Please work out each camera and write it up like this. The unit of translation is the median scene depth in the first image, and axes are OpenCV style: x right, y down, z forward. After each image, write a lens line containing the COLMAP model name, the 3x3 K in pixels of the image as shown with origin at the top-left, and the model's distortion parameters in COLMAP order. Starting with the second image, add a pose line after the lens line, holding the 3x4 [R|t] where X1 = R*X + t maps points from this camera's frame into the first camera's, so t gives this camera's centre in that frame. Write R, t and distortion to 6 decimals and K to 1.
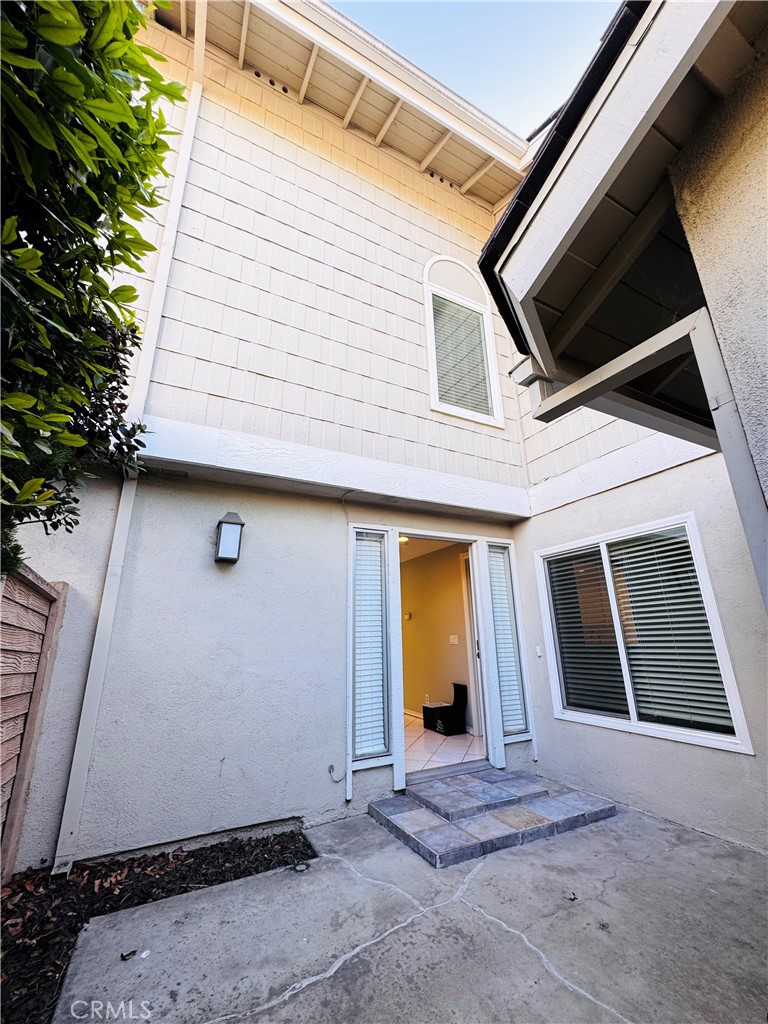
lens RADIAL K [[411.5, 0, 383.4], [0, 411.5, 511.2], [0, 0, 1]] dist [-0.006076, 0.001456]
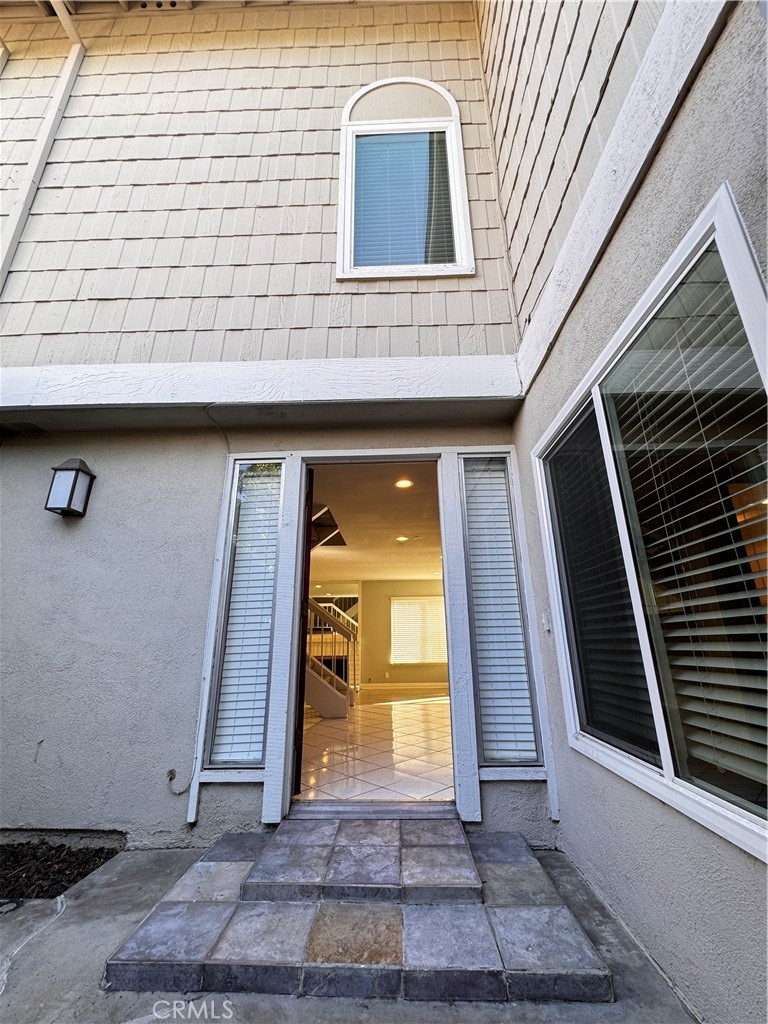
lens RADIAL K [[411.5, 0, 383.4], [0, 411.5, 511.2], [0, 0, 1]] dist [-0.006076, 0.001456]
pose [[0.877924, -0.136123, -0.459042, 0.624839], [0.136140, 0.990132, -0.033242, 0.244376], [0.459037, -0.033310, 0.887792, 0.555864]]
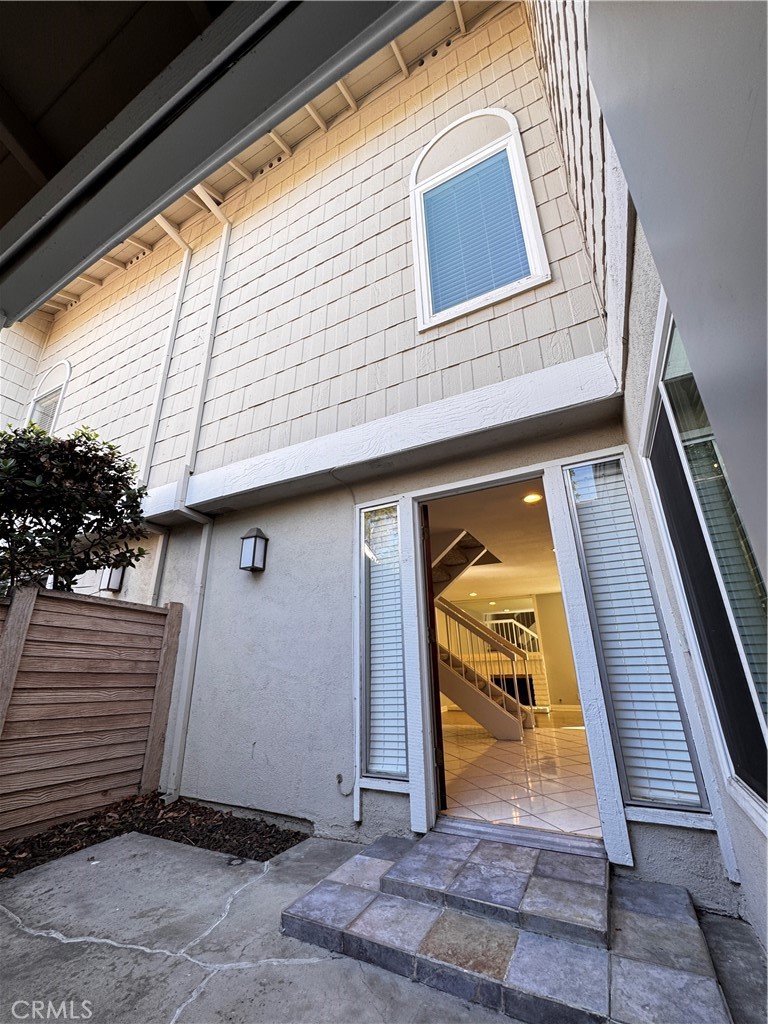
lens RADIAL K [[411.5, 0, 383.4], [0, 411.5, 511.2], [0, 0, 1]] dist [-0.006076, 0.001456]
pose [[0.580027, -0.274583, -0.766924, 0.795251], [0.251381, 0.955861, -0.152108, 0.239447], [0.774839, -0.104564, 0.623451, 0.597268]]
